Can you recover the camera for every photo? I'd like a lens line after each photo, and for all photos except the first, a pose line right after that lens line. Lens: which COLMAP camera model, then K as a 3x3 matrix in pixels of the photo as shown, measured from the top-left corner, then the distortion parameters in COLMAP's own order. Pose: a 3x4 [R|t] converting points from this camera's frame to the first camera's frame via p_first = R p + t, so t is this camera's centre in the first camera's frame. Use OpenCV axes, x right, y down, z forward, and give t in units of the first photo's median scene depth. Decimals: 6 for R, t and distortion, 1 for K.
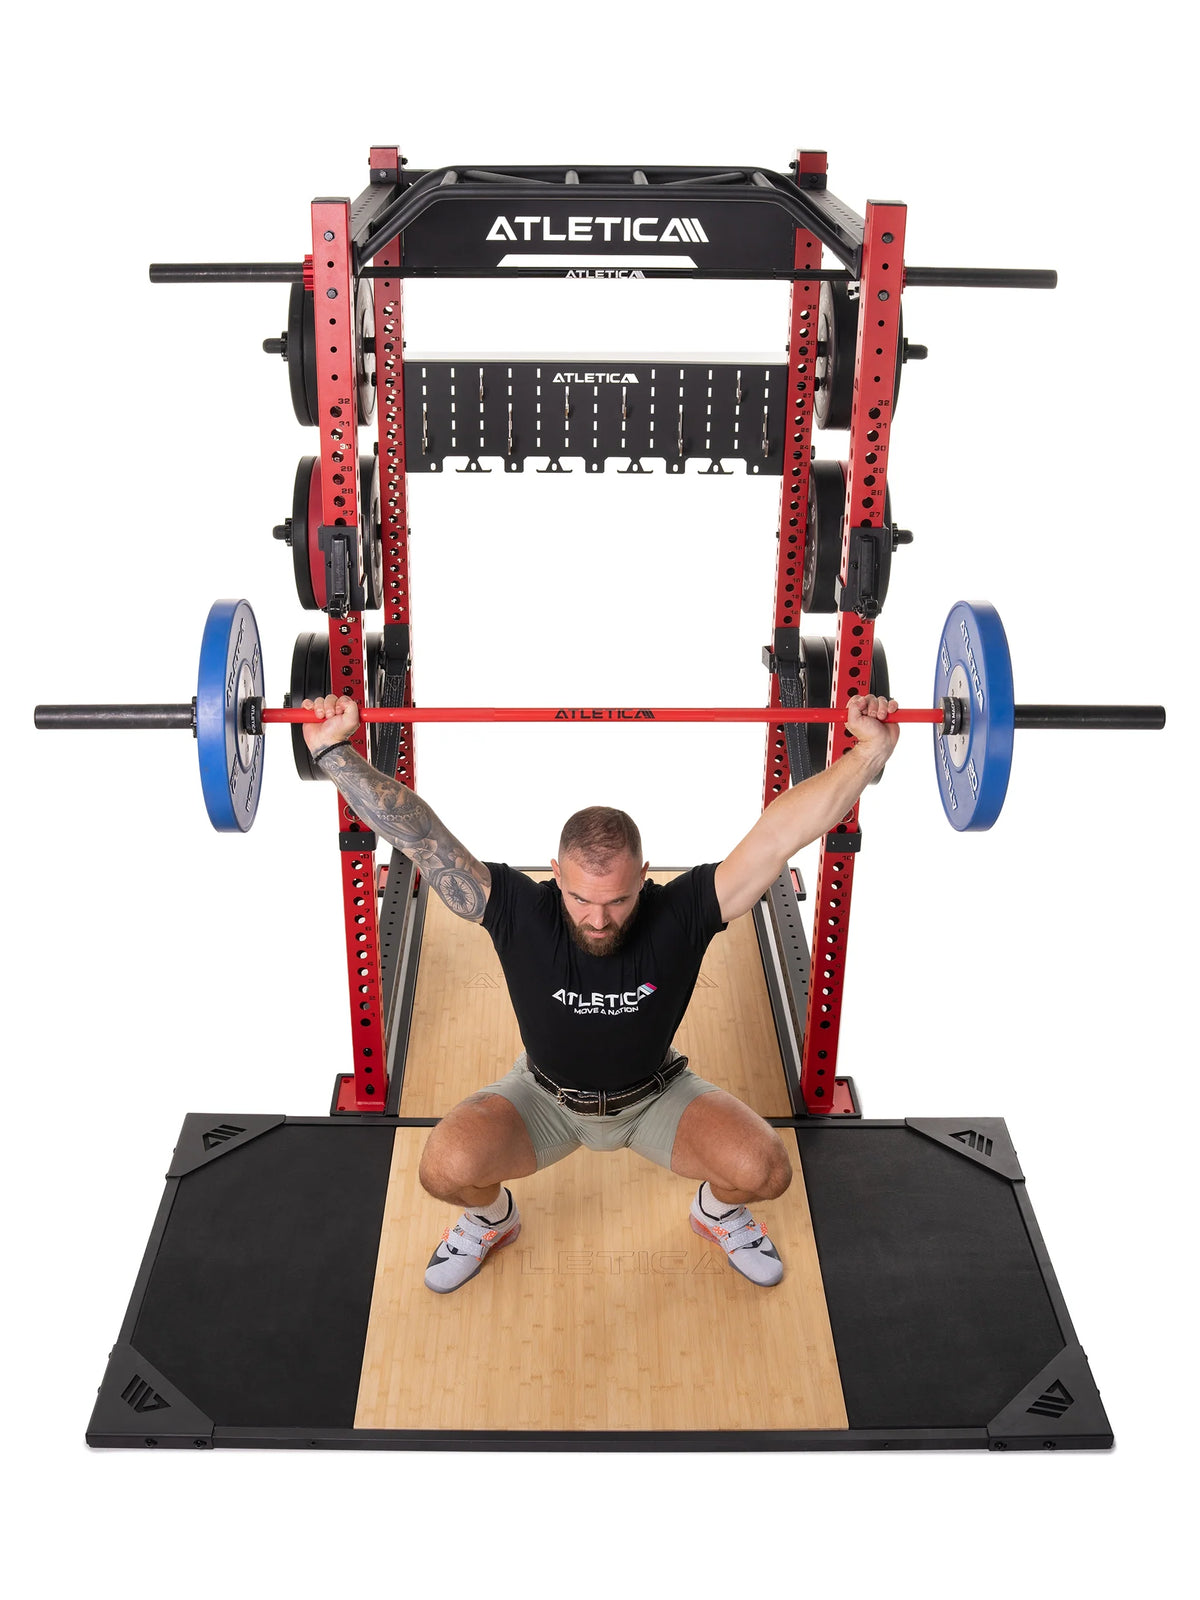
lens RADIAL K [[1727.1, 0, 627.7], [0, 1727.1, 768.3], [0, 0, 1]] dist [-0.089440, 0.000000]
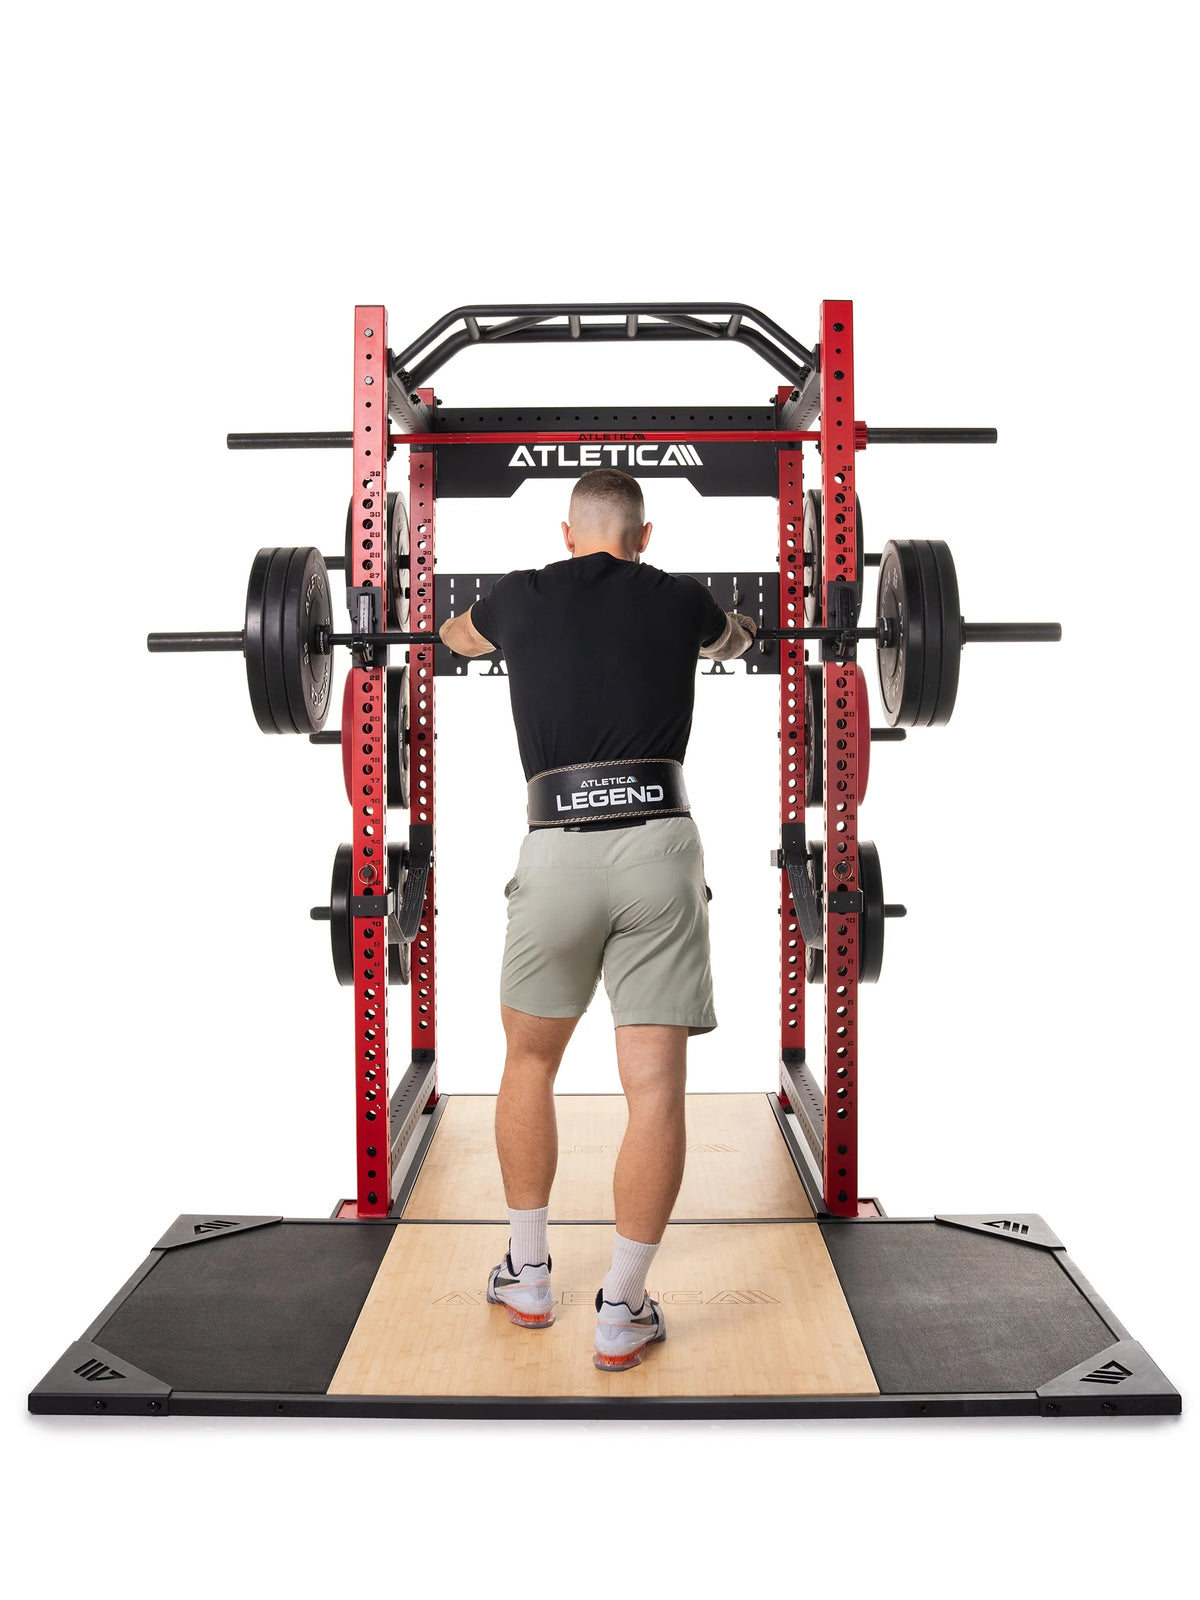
lens RADIAL K [[1727.1, 0, 609.0], [0, 1727.1, 771.1], [0, 0, 1]] dist [-0.089440, 0.000000]
pose [[0.999267, -0.021665, -0.031571, 0.016542], [0.006992, 0.913917, -0.405840, 0.347146], [0.037646, 0.405322, 0.913399, 0.030485]]
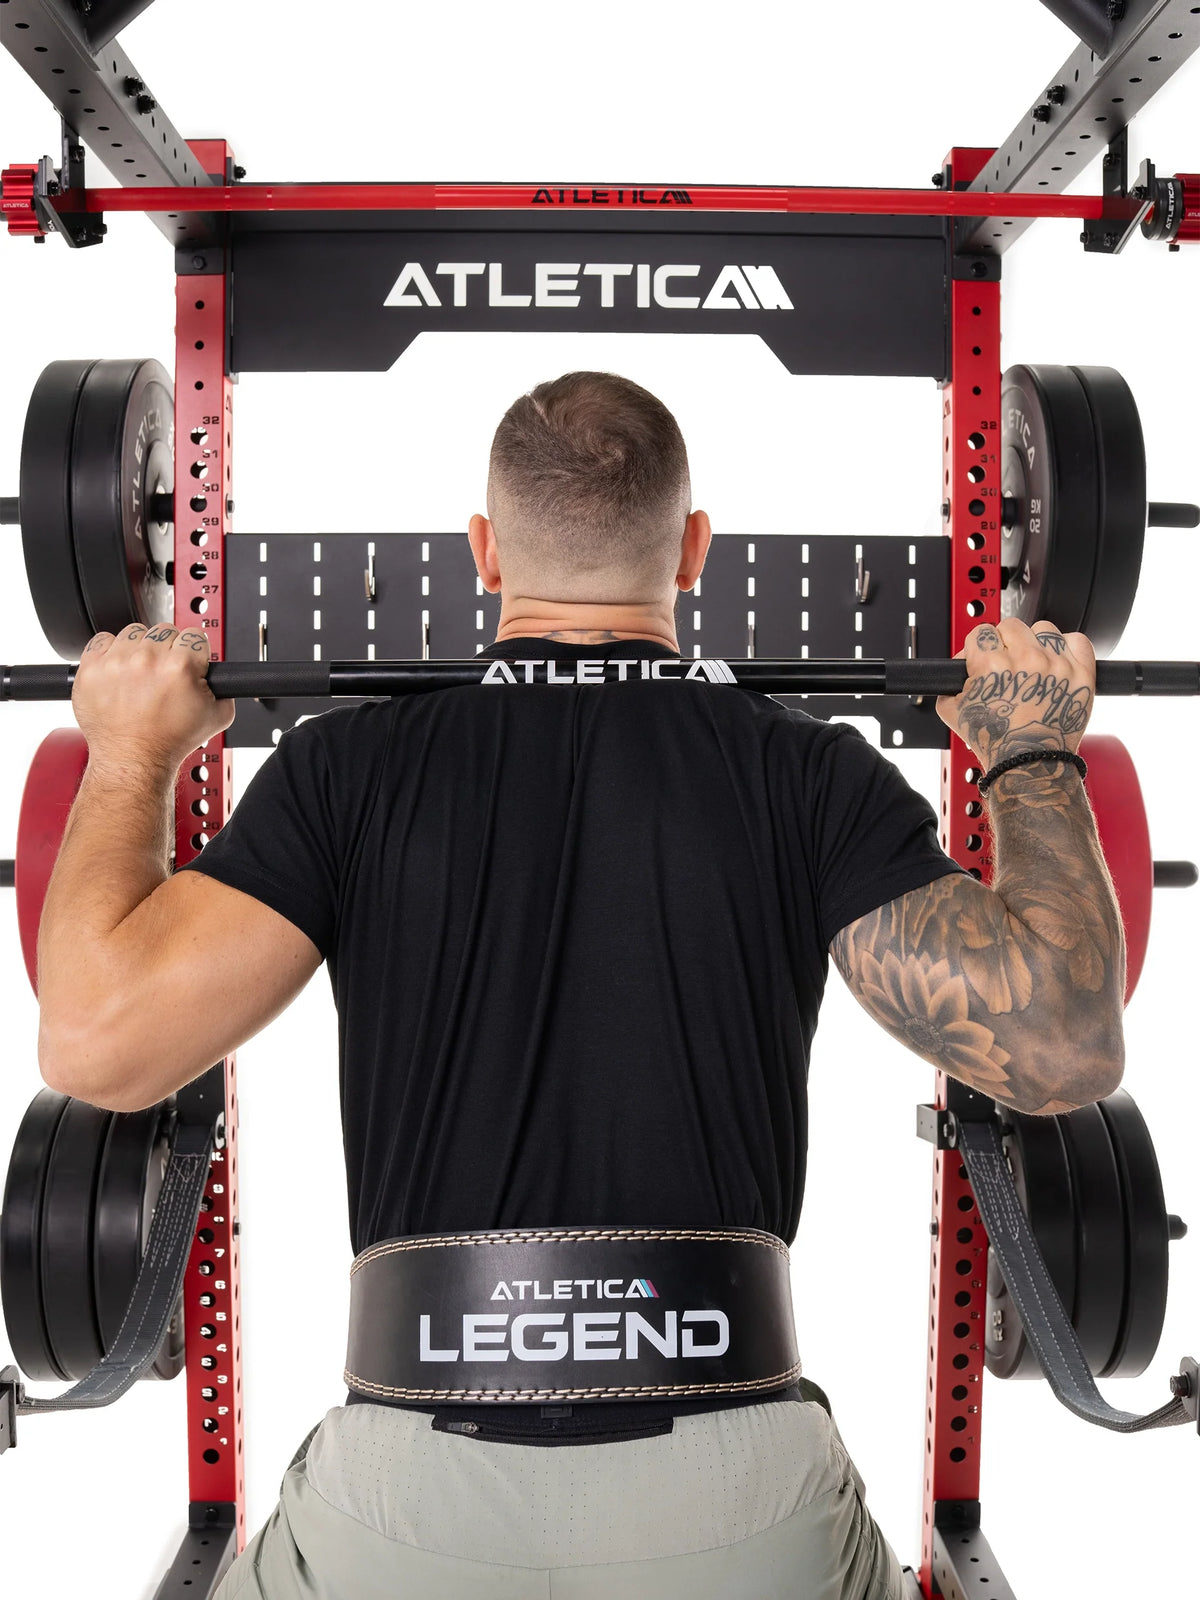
lens RADIAL K [[1727.1, 0, 609.1], [0, 1727.1, 791.5], [0, 0, 1]] dist [-0.089440, 0.000000]
pose [[0.999860, -0.014252, -0.008744, -0.008822], [0.009809, 0.923473, -0.383537, 0.042463], [0.013541, 0.383398, 0.923484, 0.558202]]
